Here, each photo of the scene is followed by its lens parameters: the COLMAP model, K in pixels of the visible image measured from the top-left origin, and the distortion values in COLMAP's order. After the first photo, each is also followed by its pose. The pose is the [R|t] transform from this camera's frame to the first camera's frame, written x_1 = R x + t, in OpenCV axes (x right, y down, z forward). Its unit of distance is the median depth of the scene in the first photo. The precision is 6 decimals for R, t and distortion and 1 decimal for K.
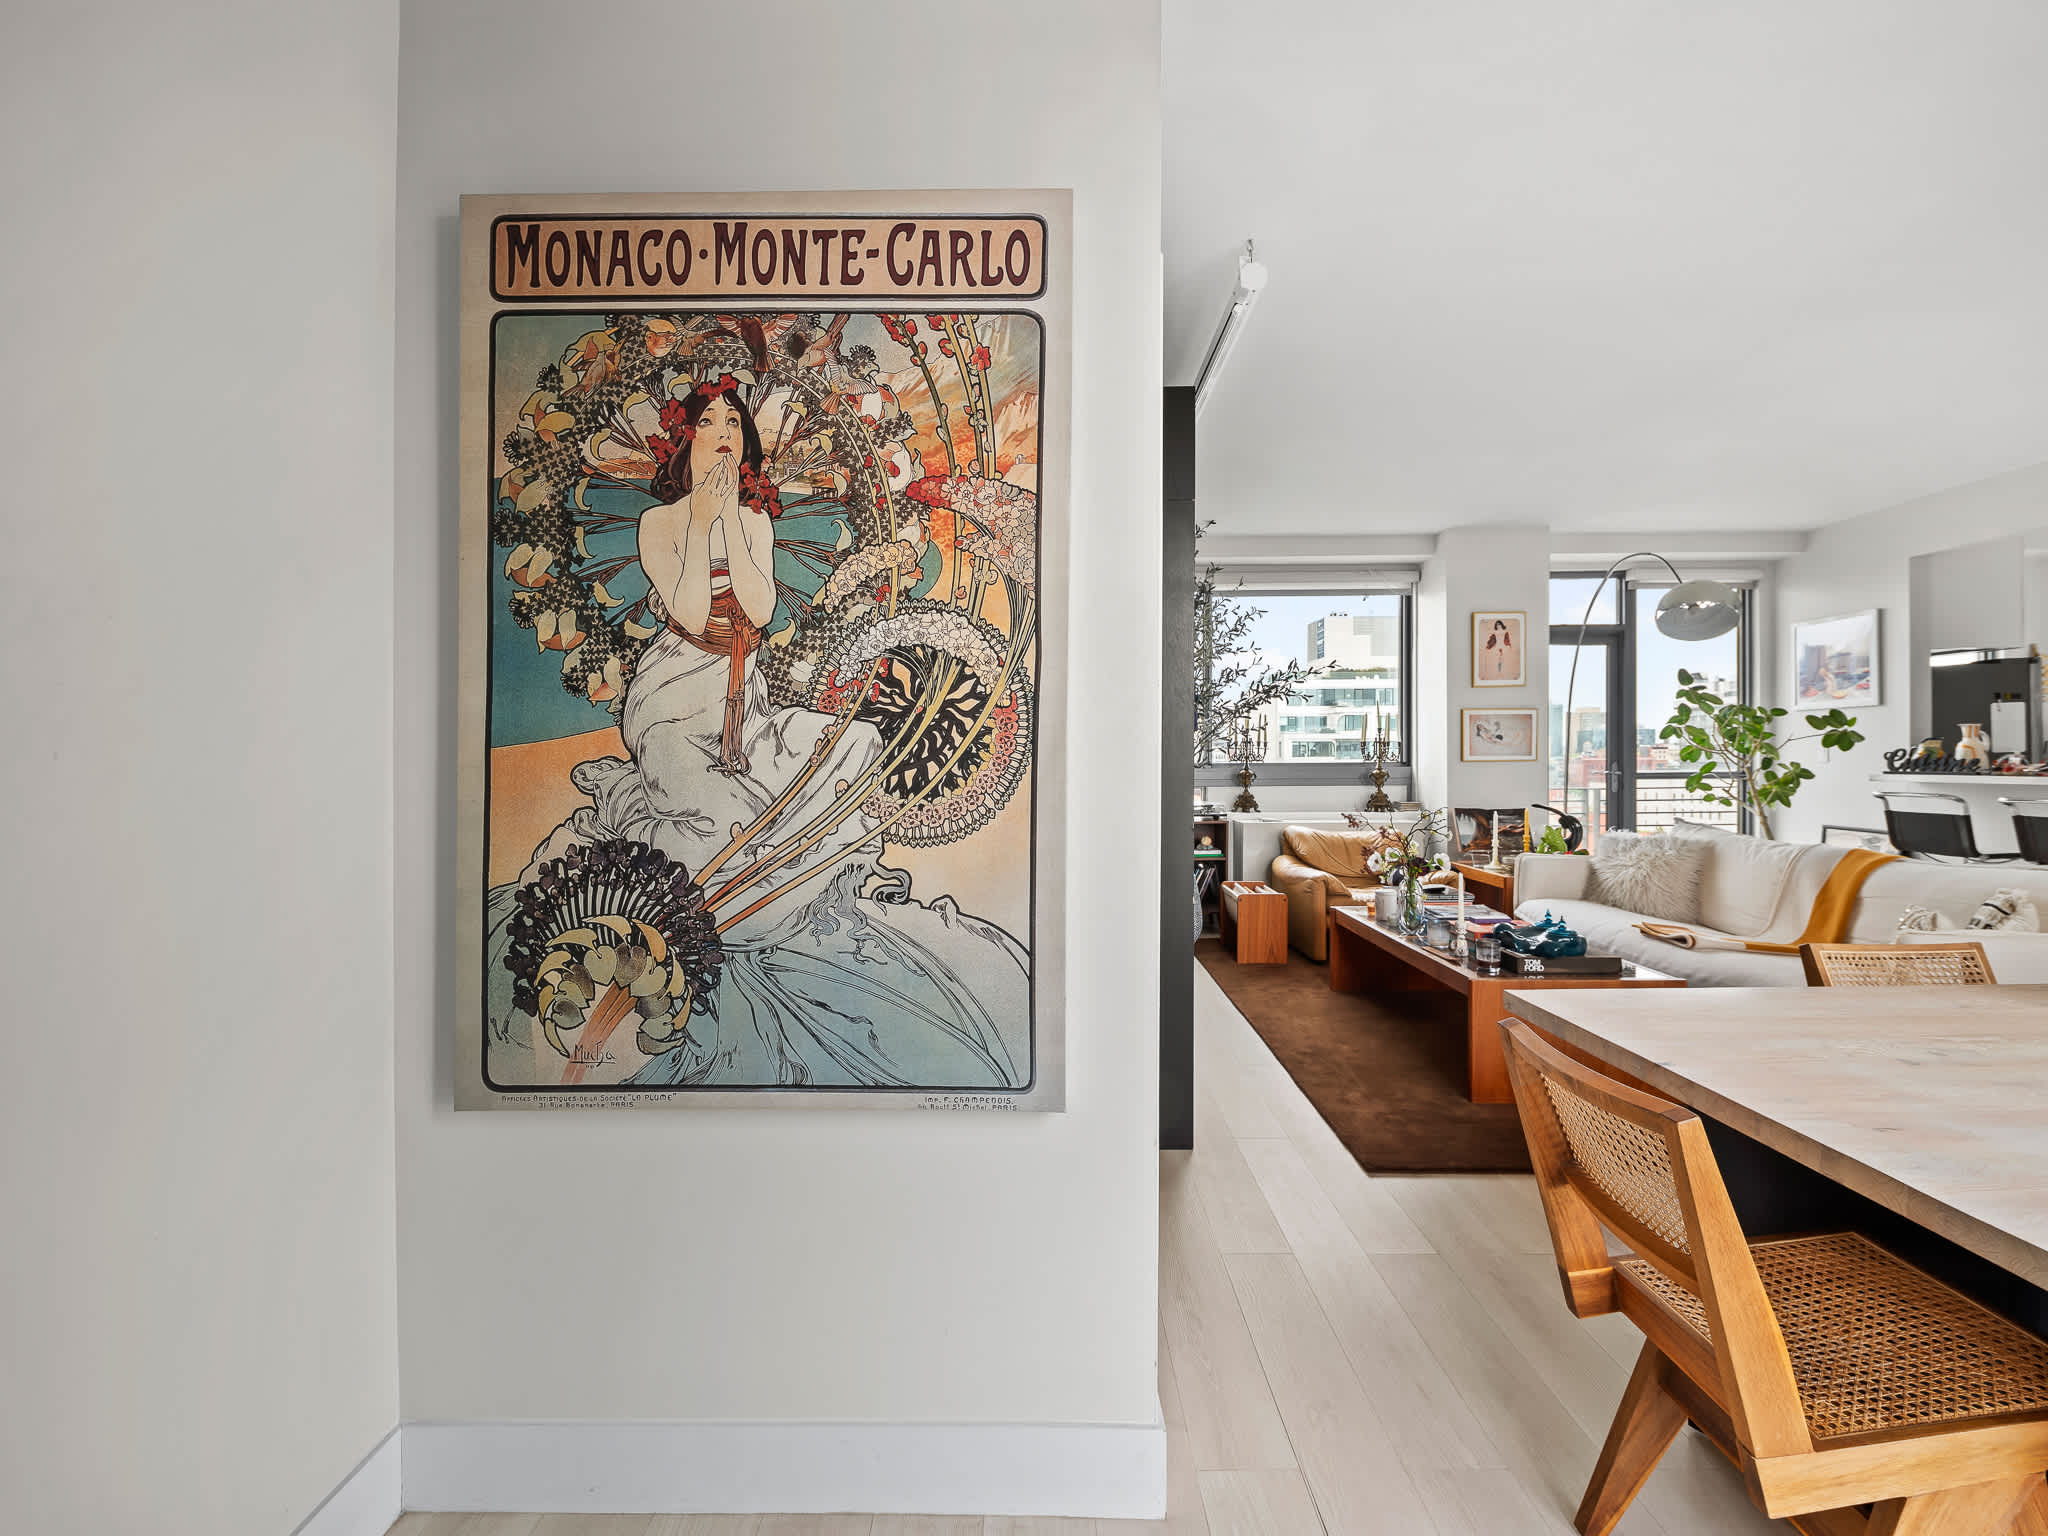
lens RADIAL K [[837.5, 0, 1044.1], [0, 837.5, 755.2], [0, 0, 1]] dist [-0.000921, -0.000481]
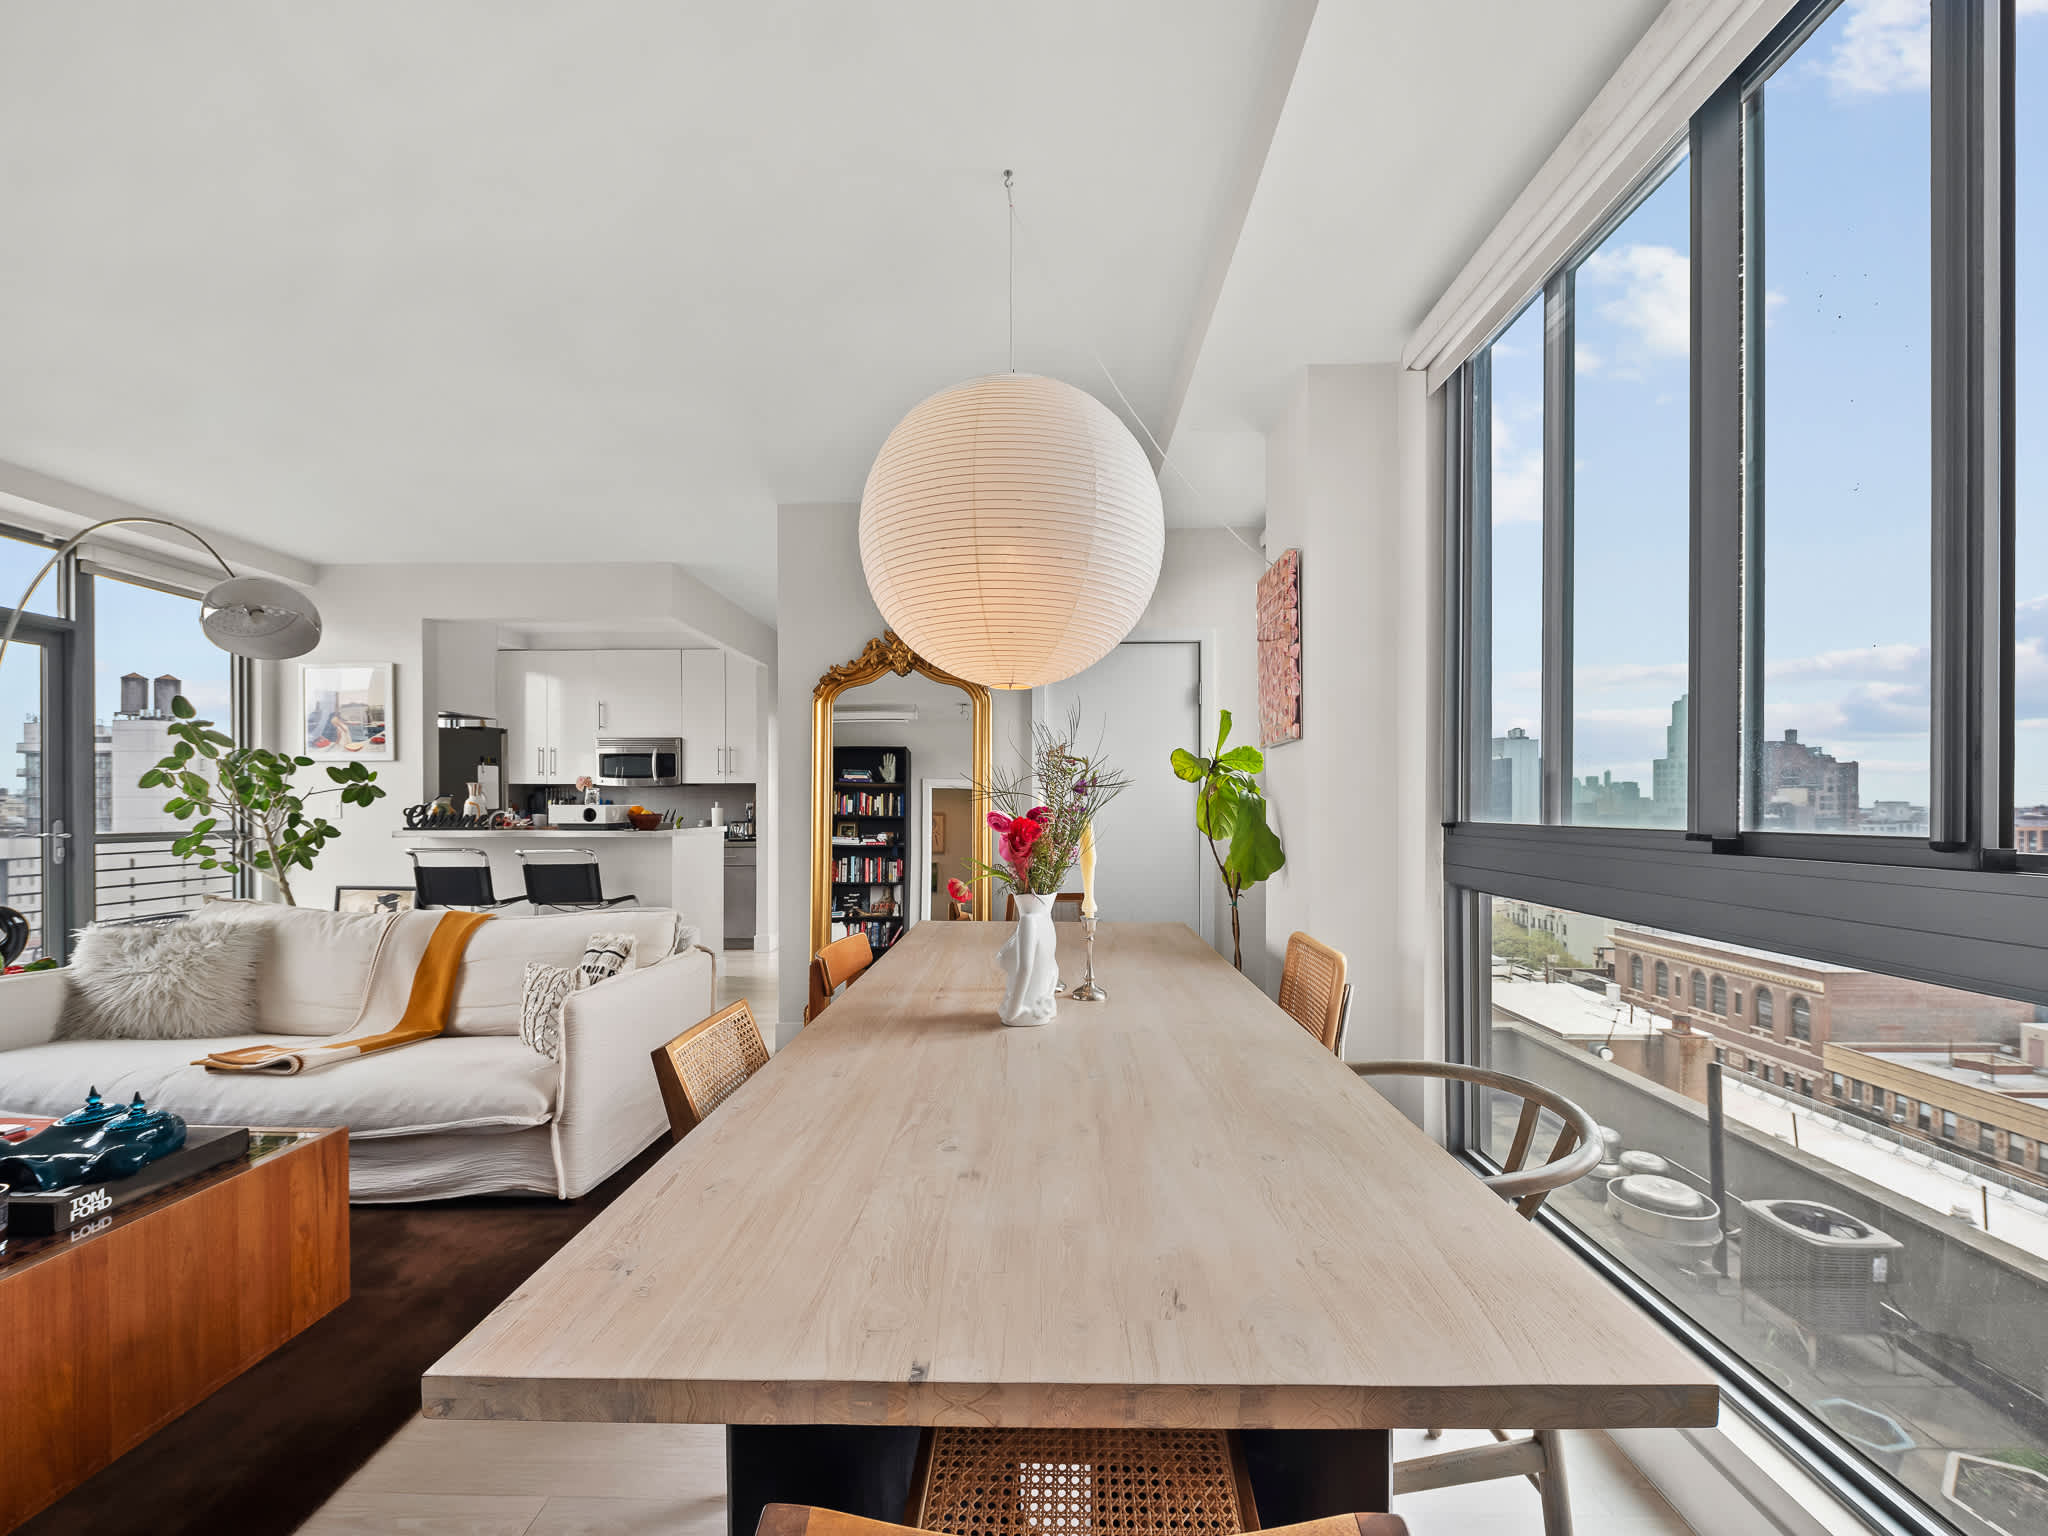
lens RADIAL K [[819.8, 0, 1026.0], [0, 819.8, 812.3], [0, 0, 1]] dist [-0.001323, -0.000353]
pose [[0.028073, 0.003024, 0.999601, 0.046781], [-0.005698, 0.999980, -0.002865, -0.000131], [-0.999590, -0.005615, 0.028090, 0.227720]]
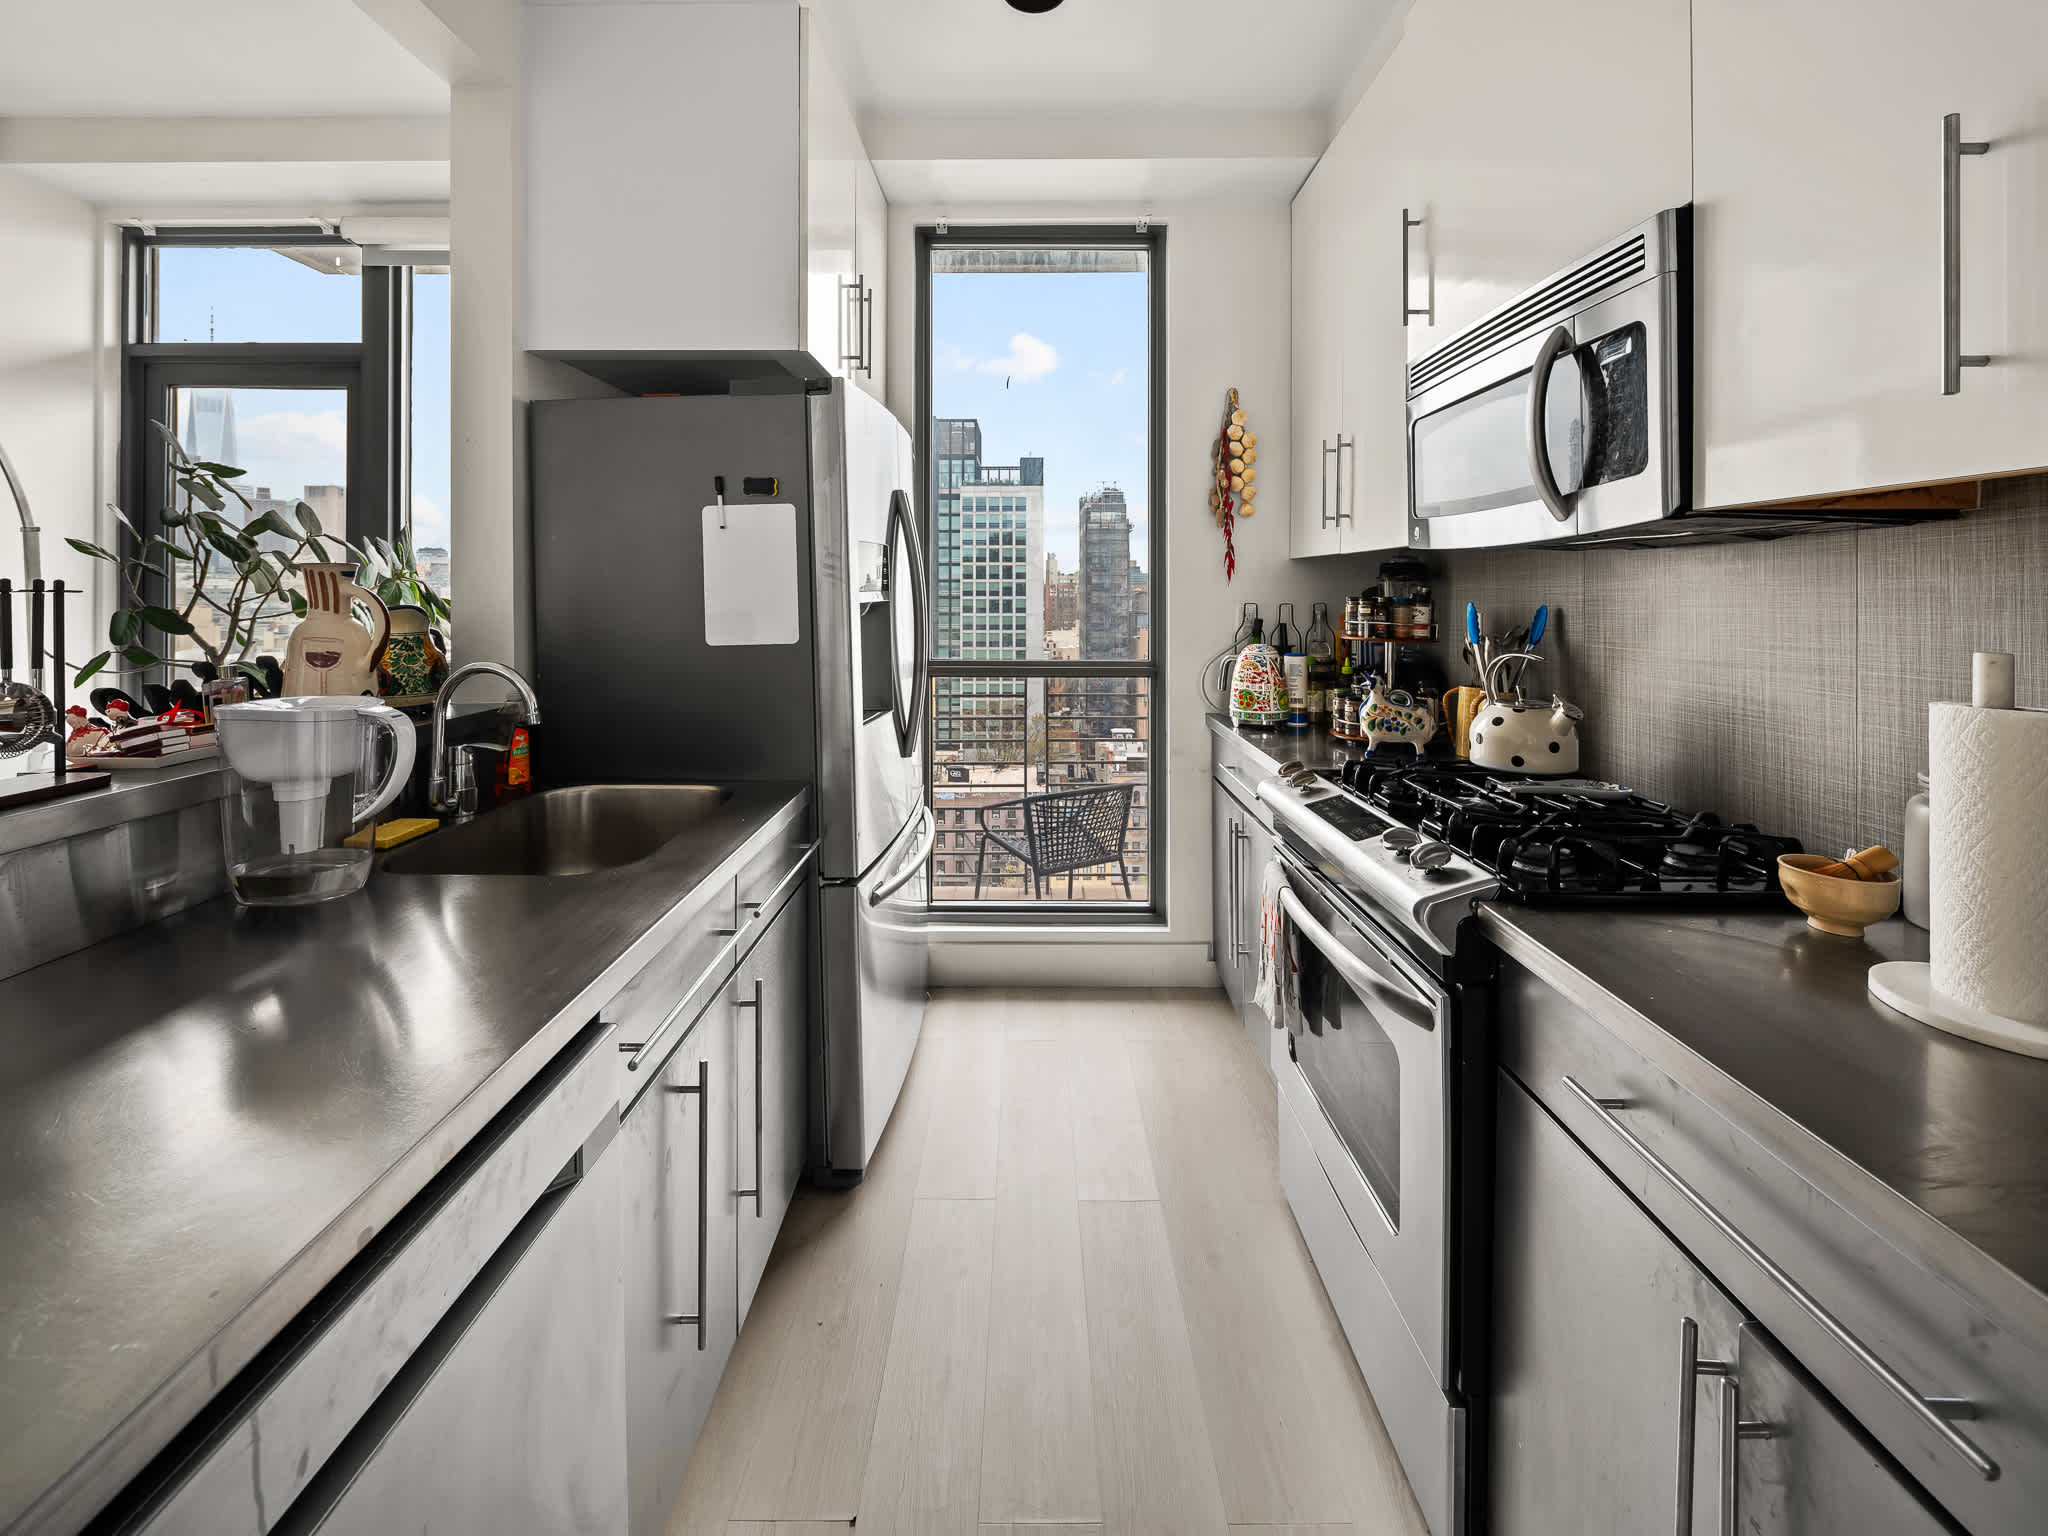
lens RADIAL K [[826.9, 0, 1026.0], [0, 826.9, 588.4], [0, 0, 1]] dist [-0.000555, -0.000693]
pose [[0.999961, 0.008827, -0.000929, 1.272549], [-0.008822, 0.999950, 0.004628, -0.030201], [0.000970, -0.004620, 0.999989, 0.648481]]
